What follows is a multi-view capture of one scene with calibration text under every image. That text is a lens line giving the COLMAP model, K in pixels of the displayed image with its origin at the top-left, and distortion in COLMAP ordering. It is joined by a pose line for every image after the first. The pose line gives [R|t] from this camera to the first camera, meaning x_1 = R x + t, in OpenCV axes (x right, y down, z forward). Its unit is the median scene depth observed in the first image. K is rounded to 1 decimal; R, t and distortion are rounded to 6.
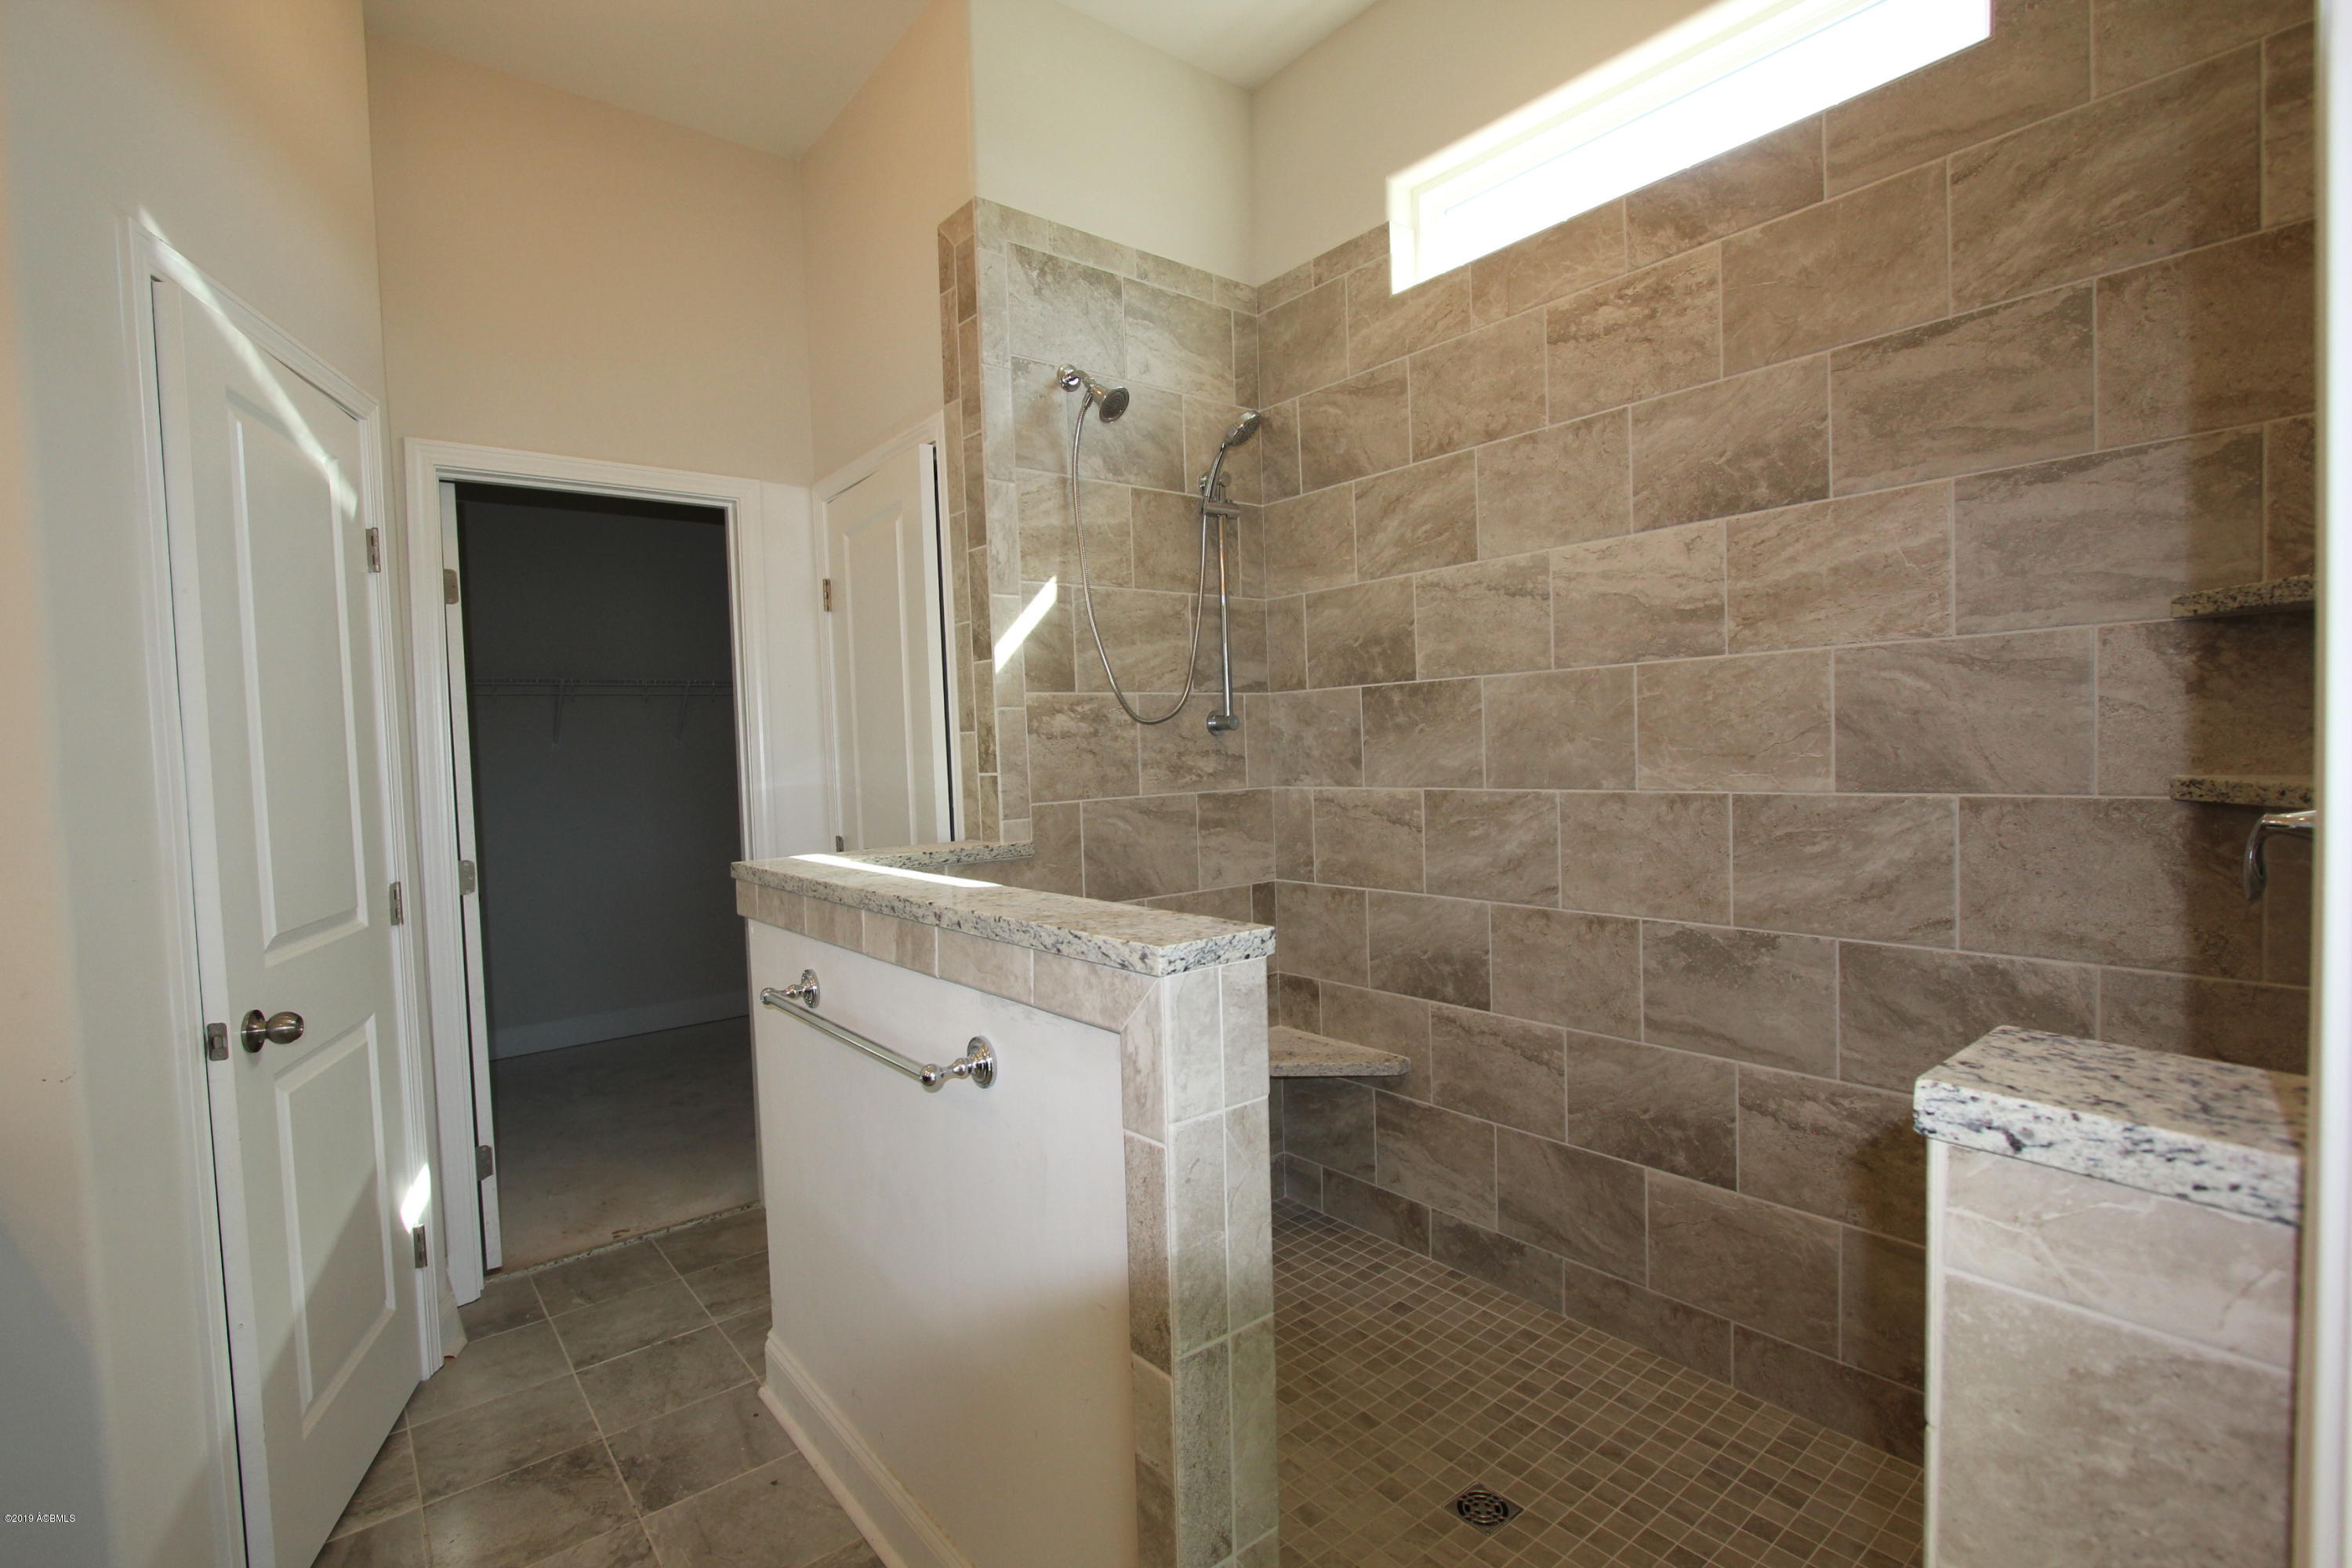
lens RADIAL K [[1070.4, 0, 1174.2], [0, 1070.4, 785.1], [0, 0, 1]] dist [0.000619, 0.000022]
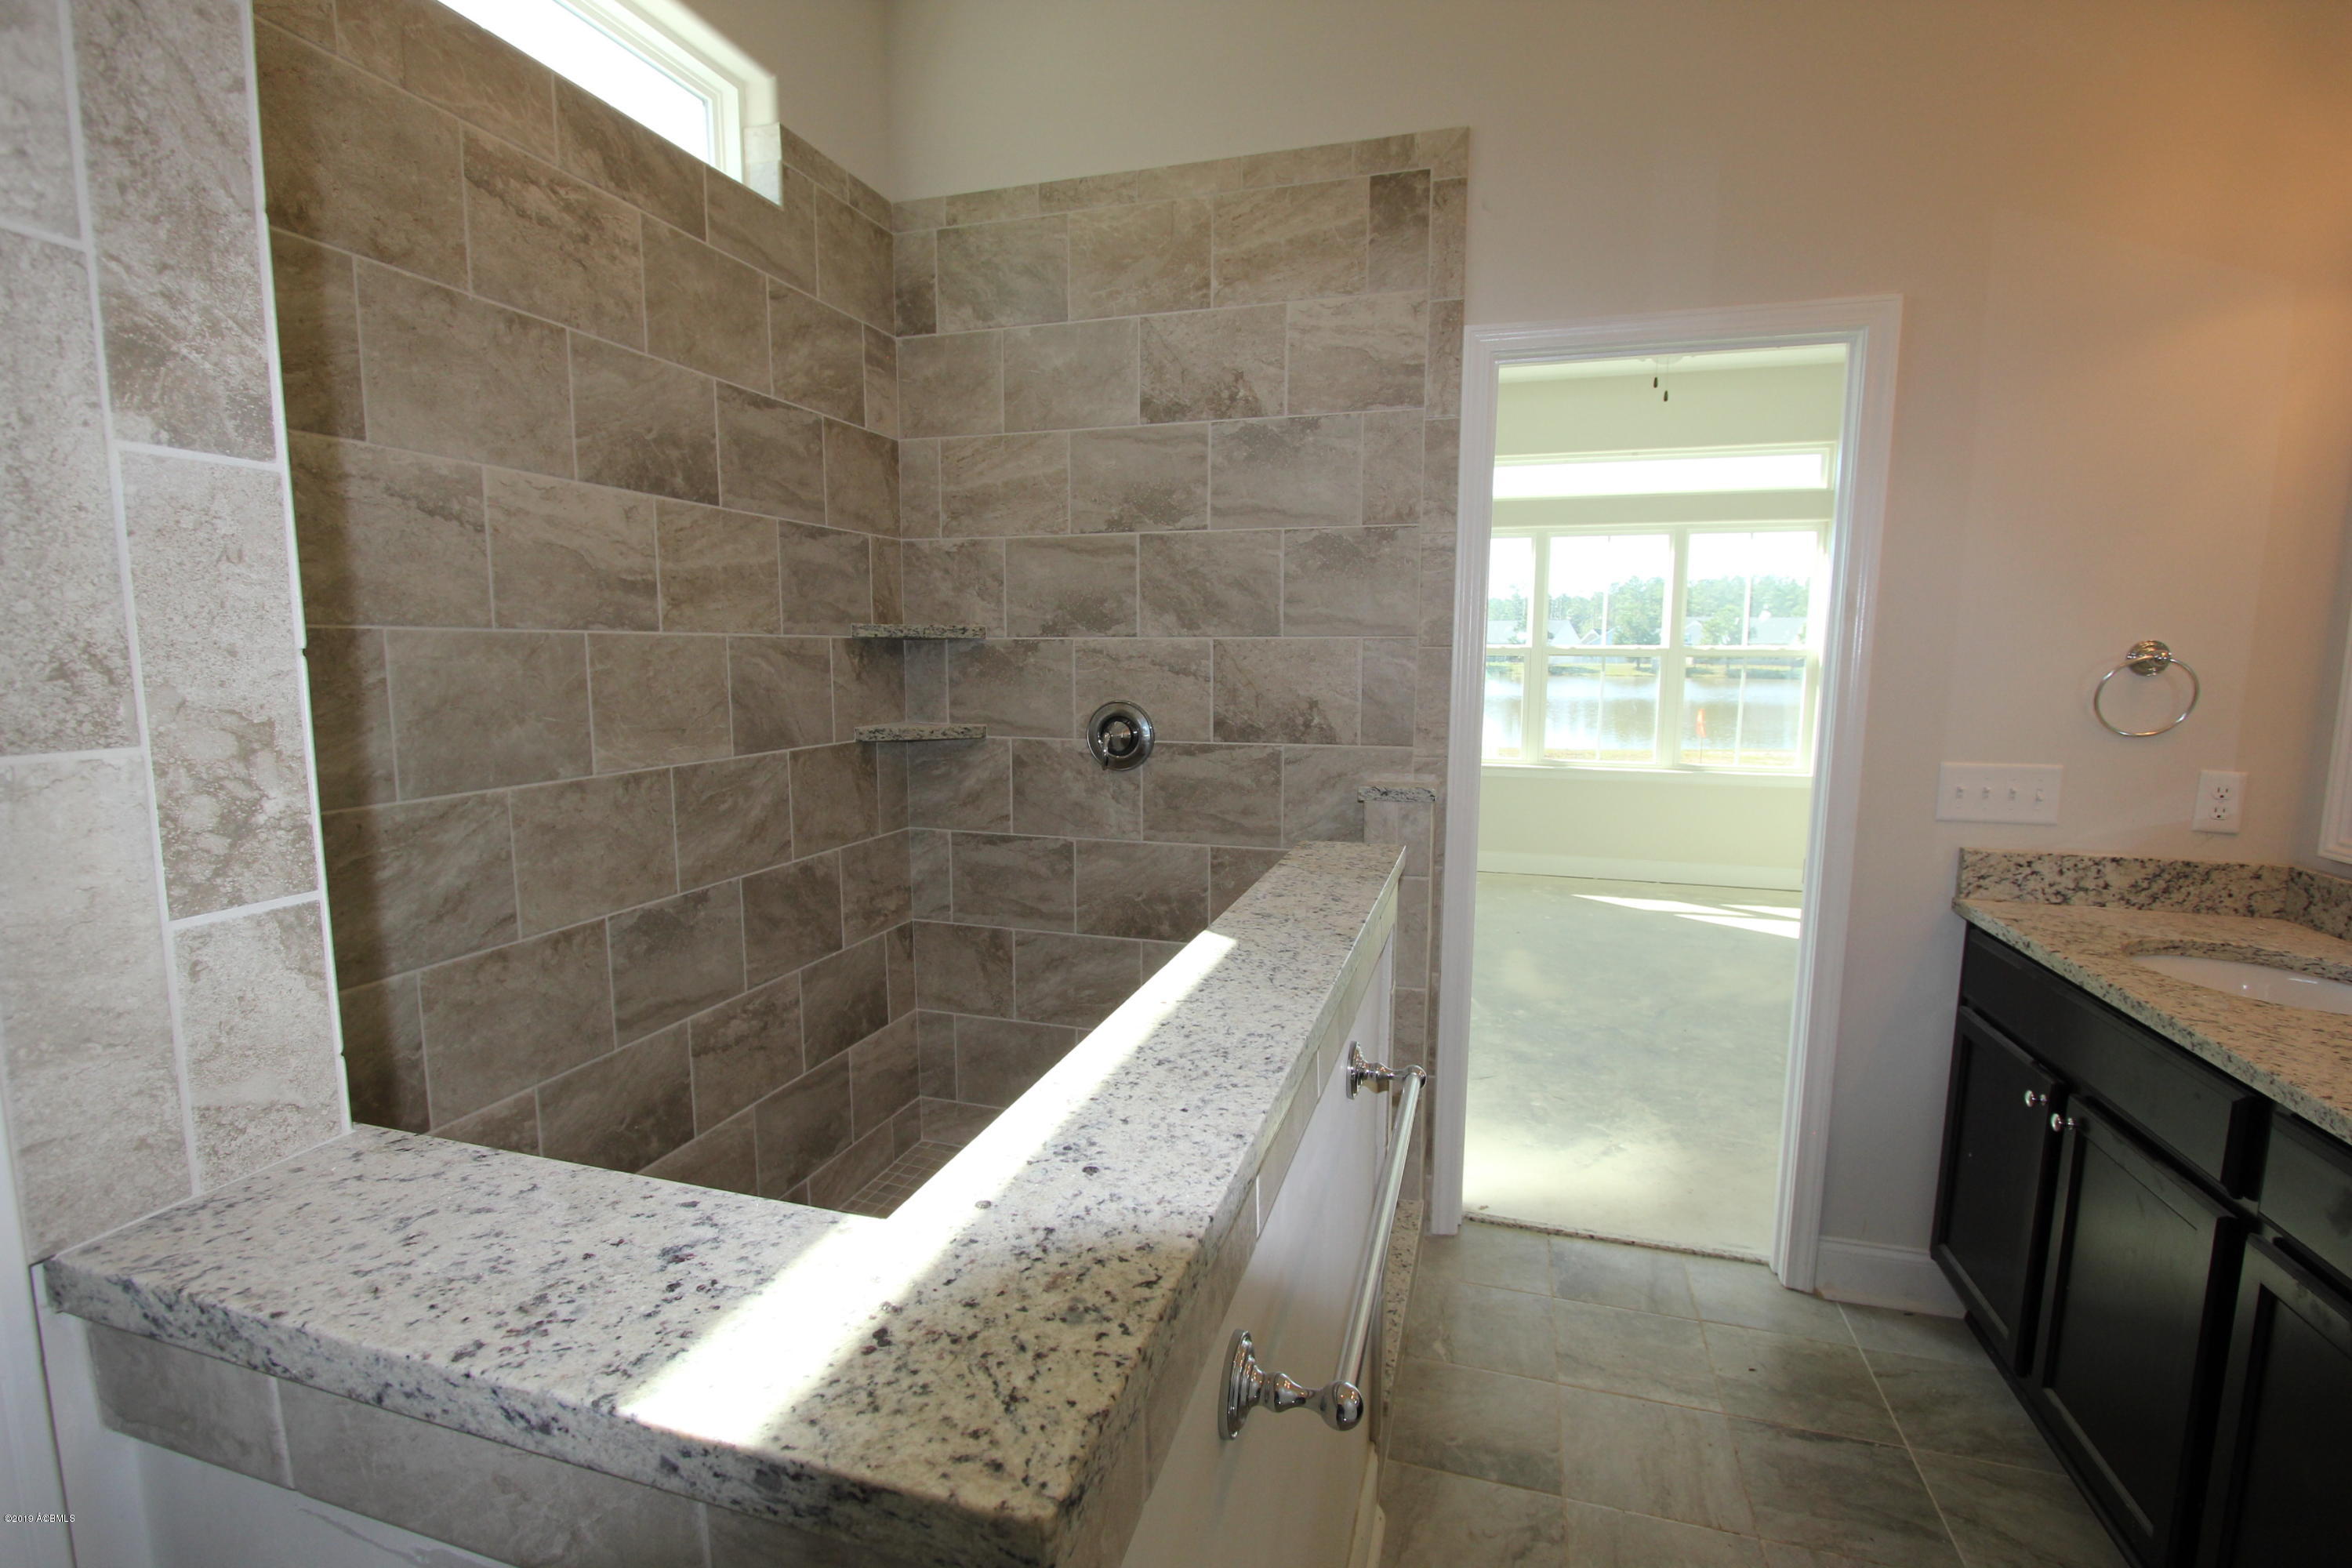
lens RADIAL K [[1070.4, 0, 1177.0], [0, 1070.4, 792.5], [0, 0, 1]] dist [0.000619, 0.000022]
pose [[-0.540673, -0.074647, 0.837914, -0.593199], [0.052247, 0.991153, 0.122011, -0.066131], [-0.839609, 0.109747, -0.531989, 1.103193]]
